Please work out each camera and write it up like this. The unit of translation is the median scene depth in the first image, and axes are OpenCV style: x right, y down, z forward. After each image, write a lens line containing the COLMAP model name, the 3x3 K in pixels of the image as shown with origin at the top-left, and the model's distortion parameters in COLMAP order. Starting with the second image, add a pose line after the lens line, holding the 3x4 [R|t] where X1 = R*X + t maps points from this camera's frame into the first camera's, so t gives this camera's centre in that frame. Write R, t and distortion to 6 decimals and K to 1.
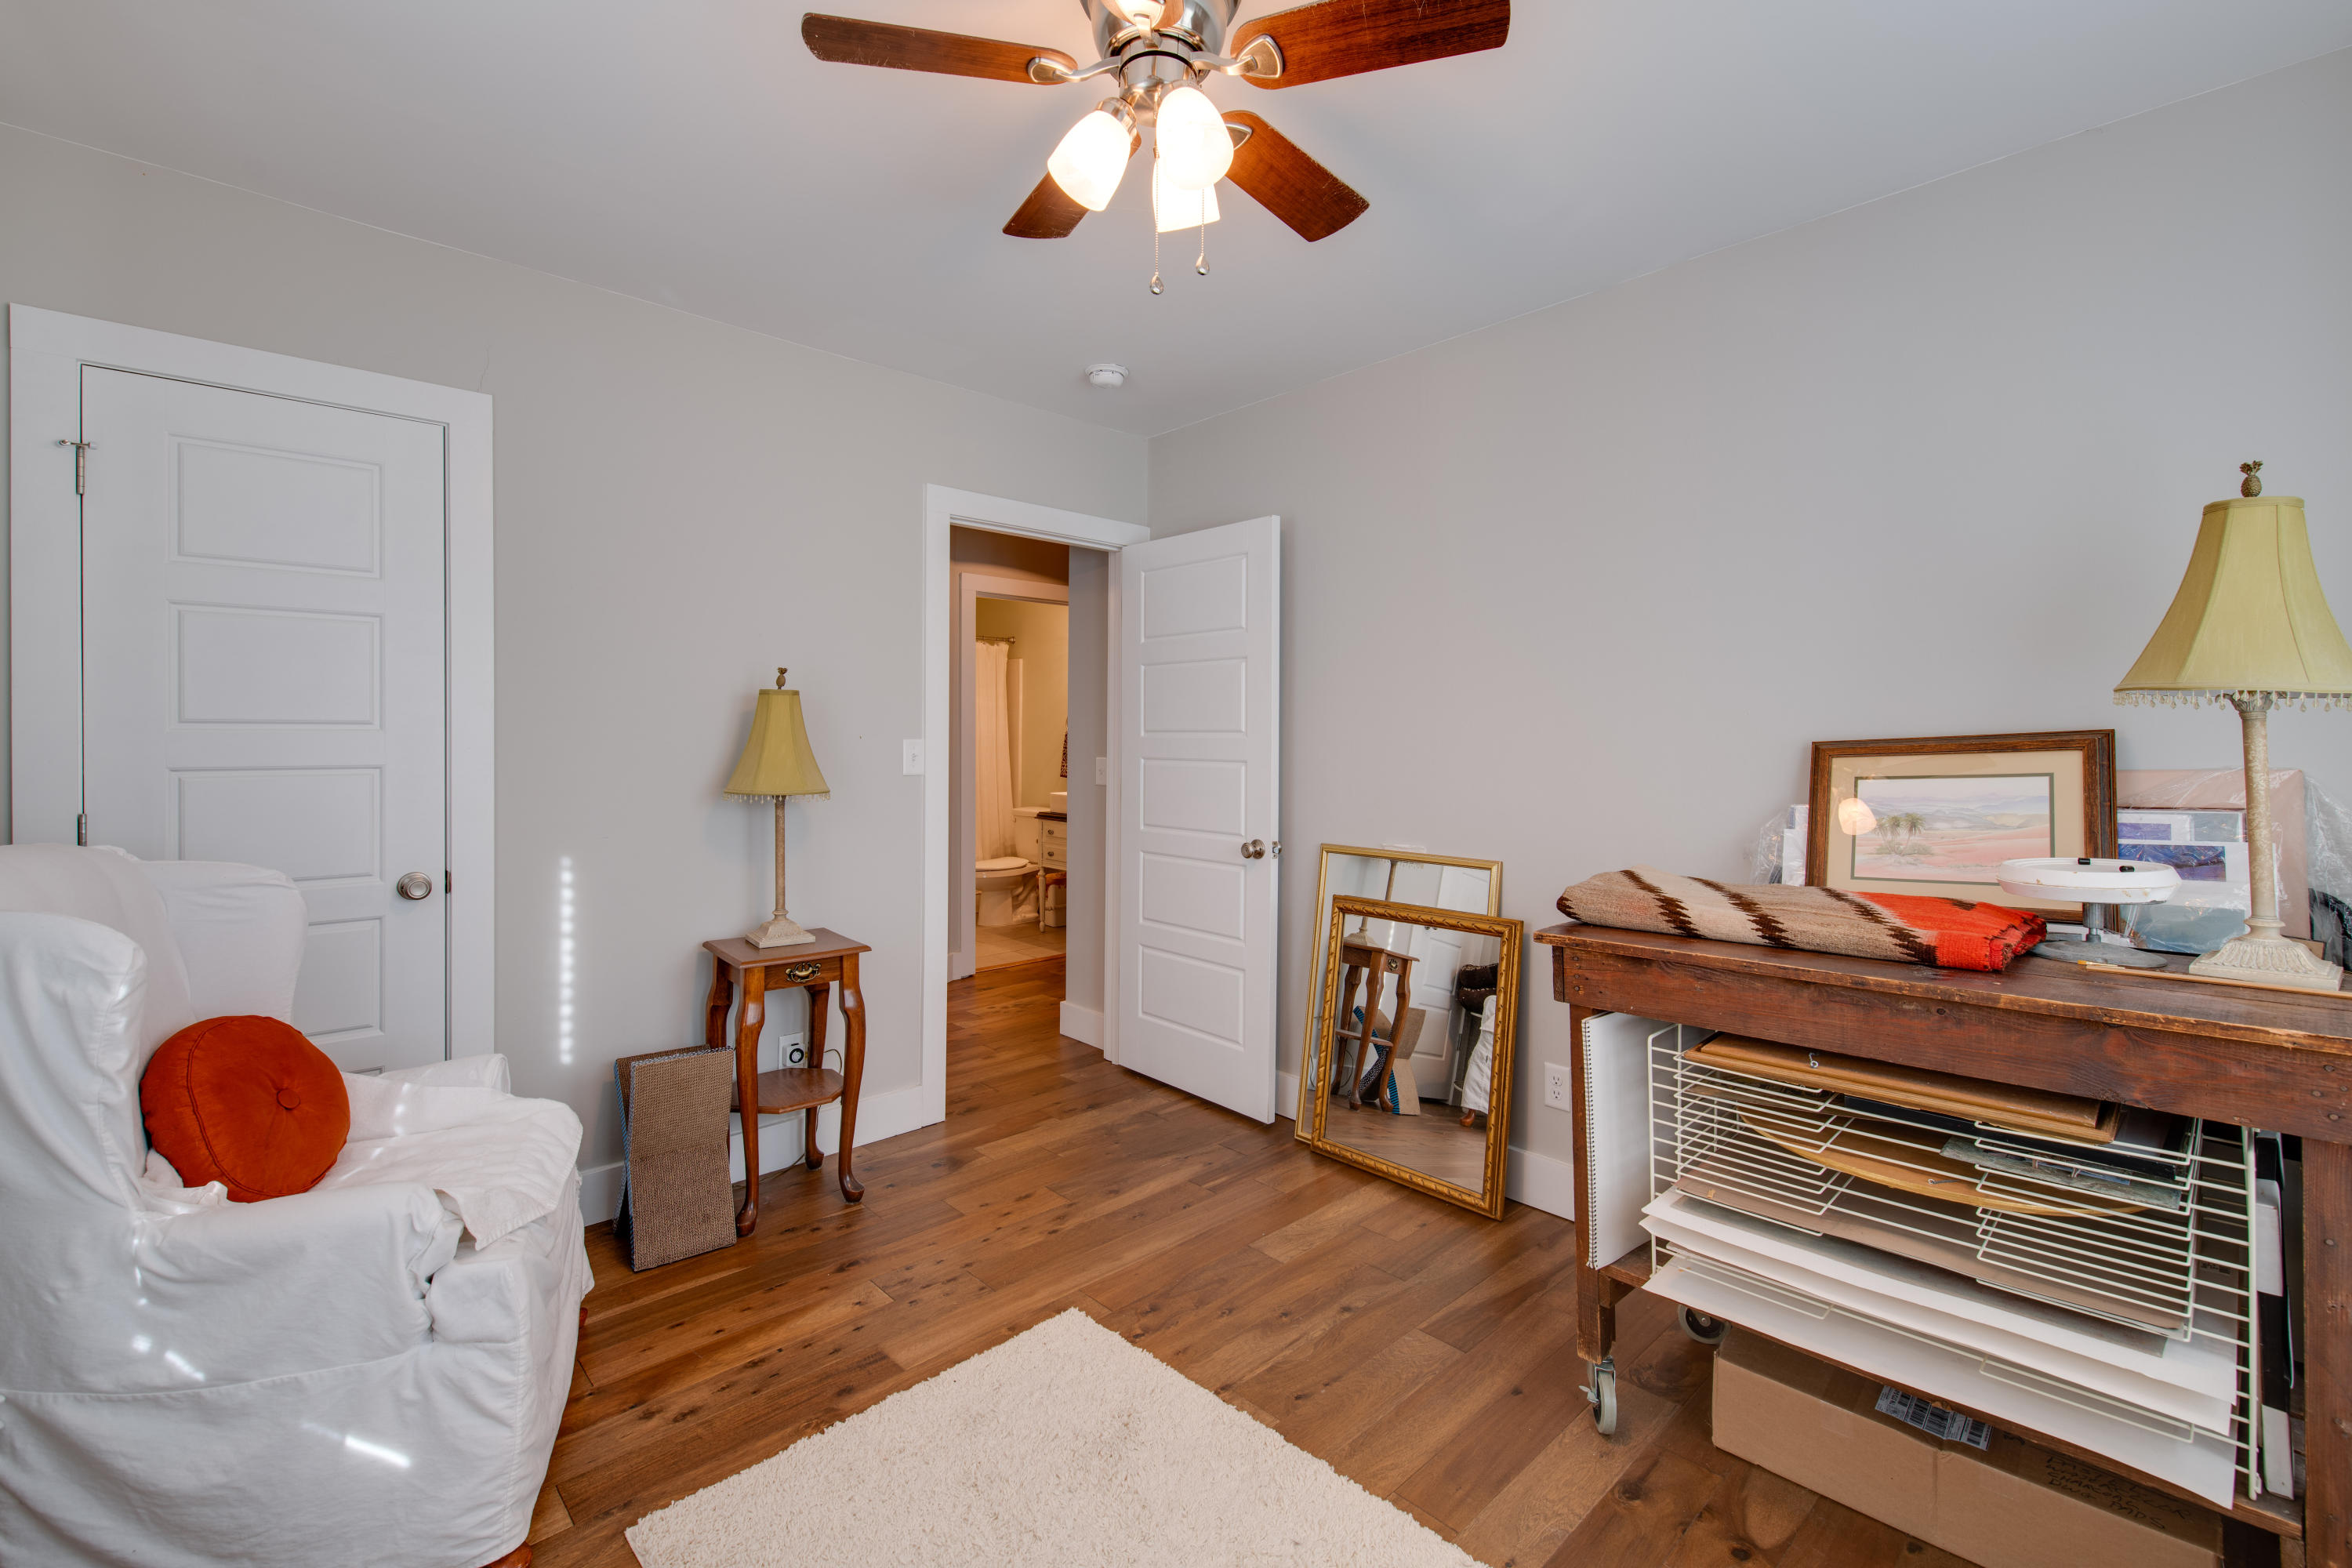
lens RADIAL K [[1018.3, 0, 1183.4], [0, 1018.3, 702.3], [0, 0, 1]] dist [0.000513, -0.006471]
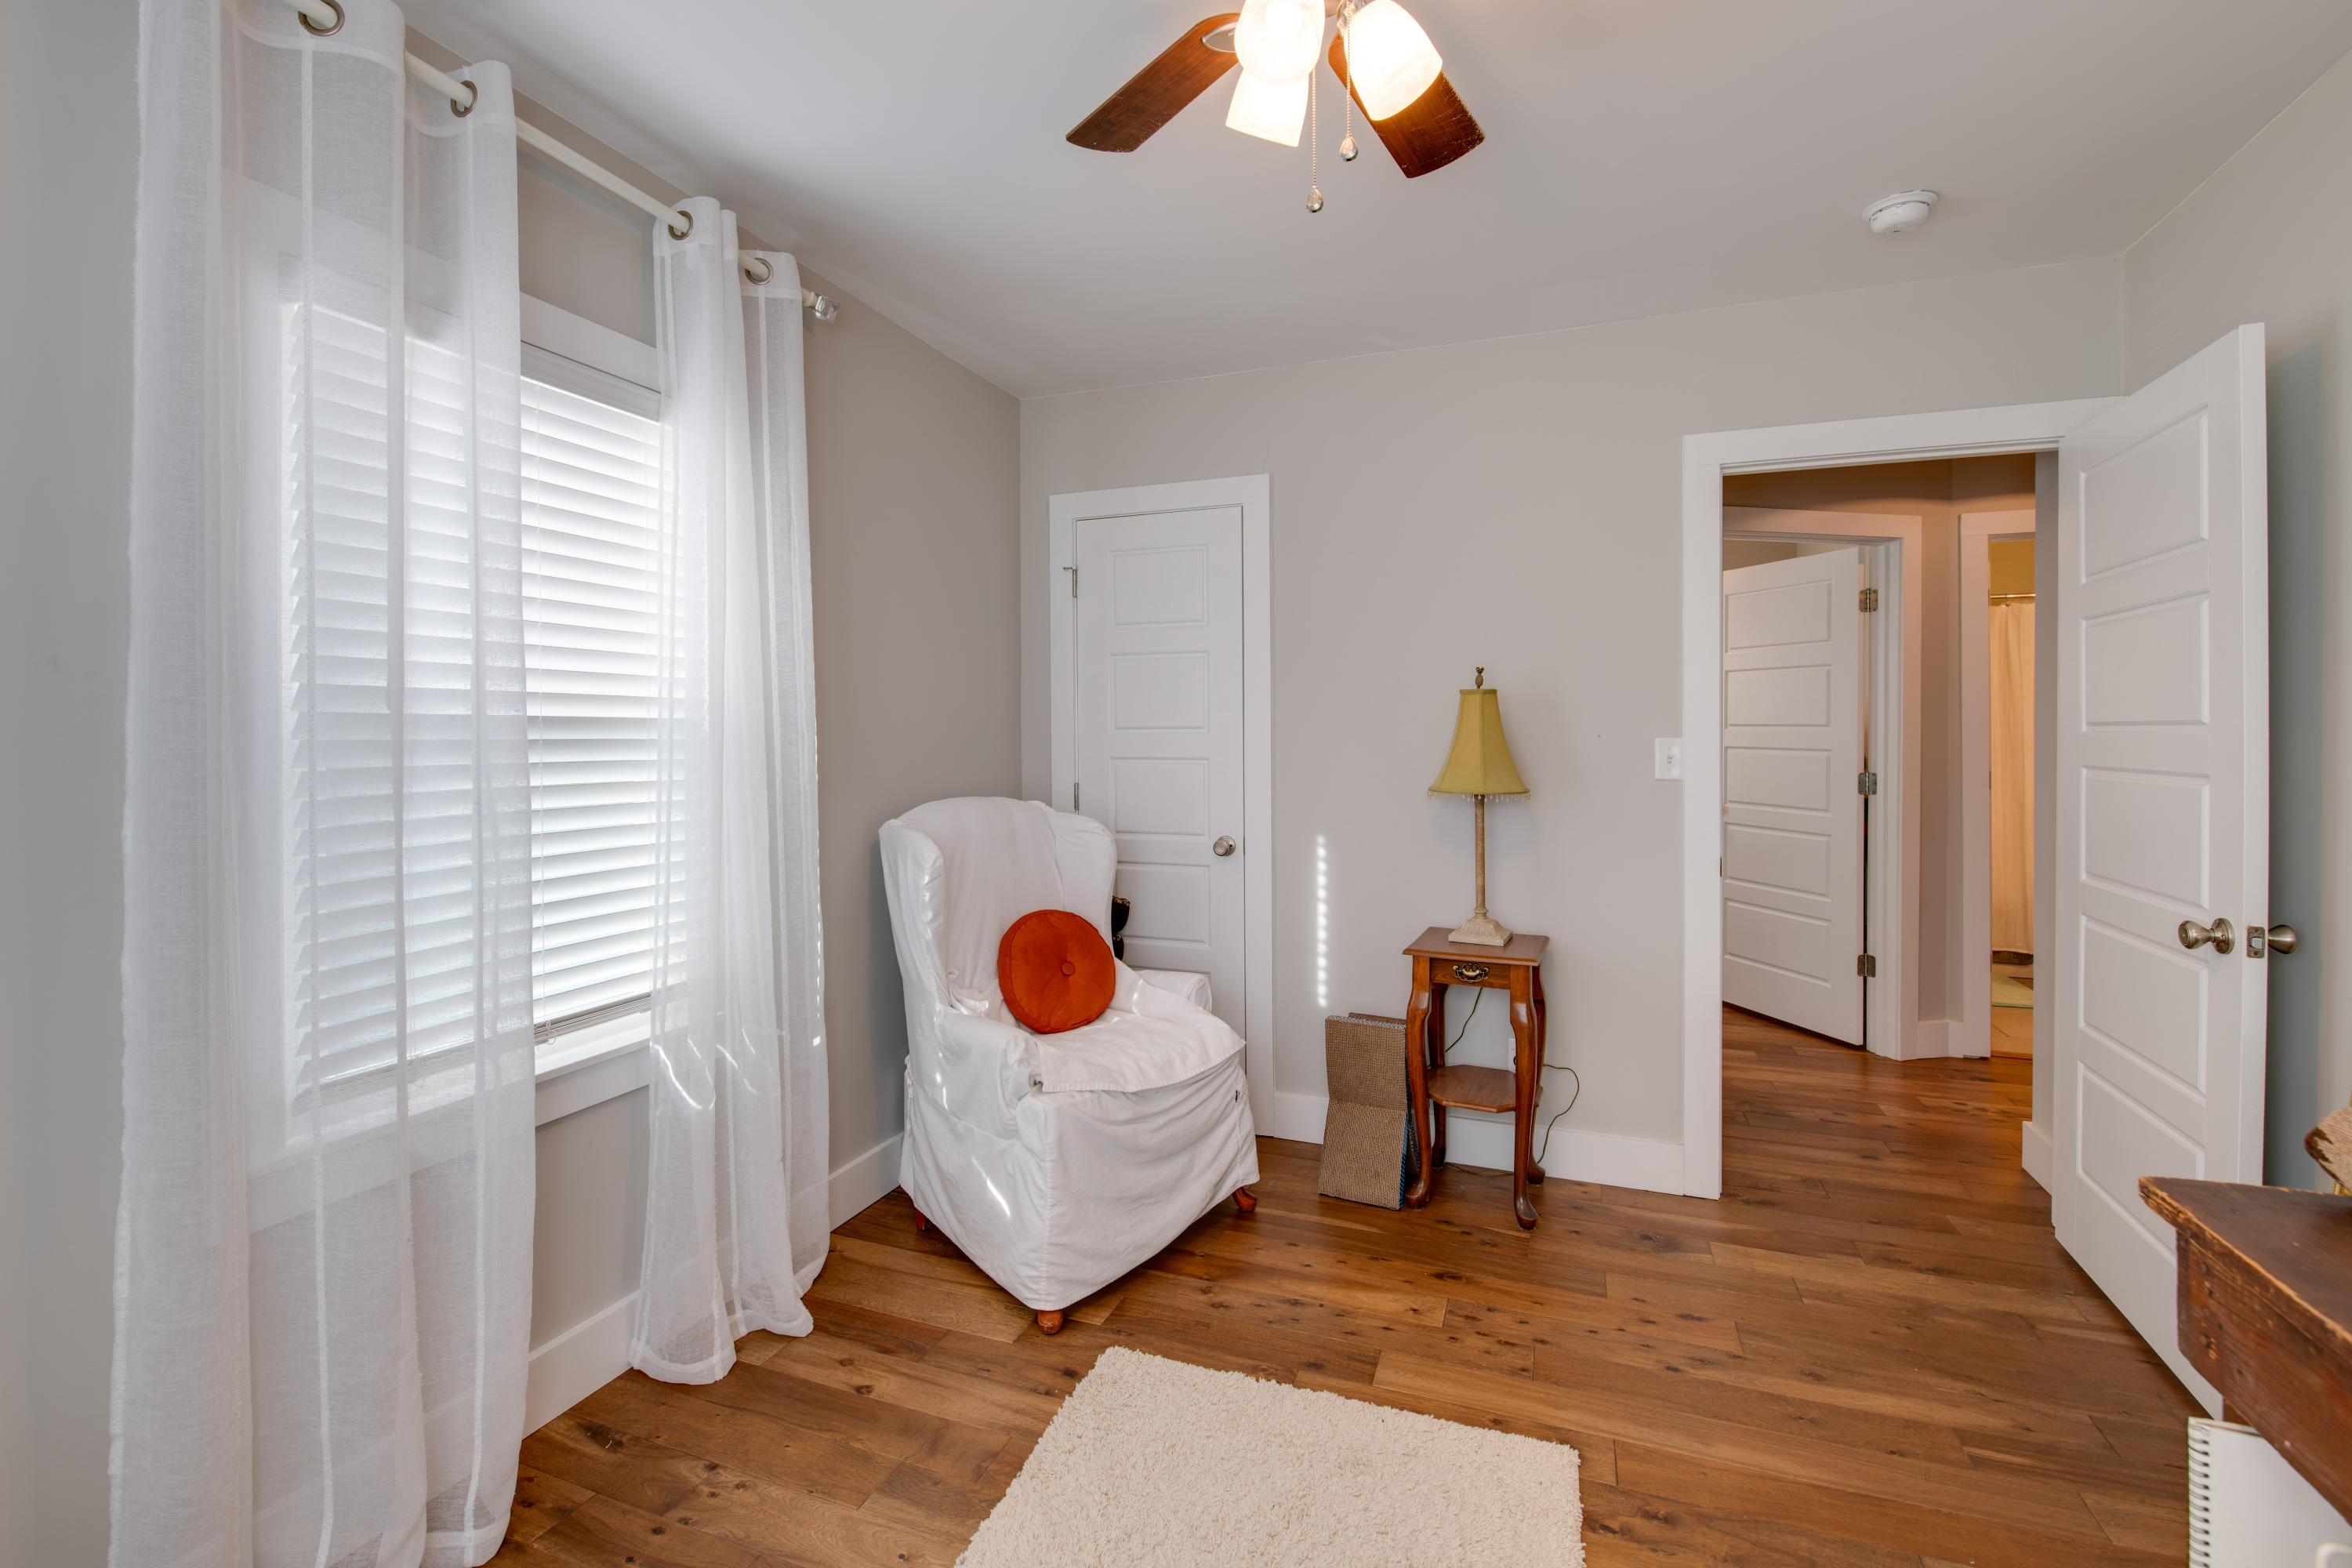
lens RADIAL K [[1018.3, 0, 1183.4], [0, 1018.3, 702.3], [0, 0, 1]] dist [0.000513, -0.006471]
pose [[0.427113, -0.032715, -0.903606, 0.426174], [0.035285, 0.999187, -0.019497, 0.010744], [0.903510, -0.023556, 0.427920, 0.333609]]
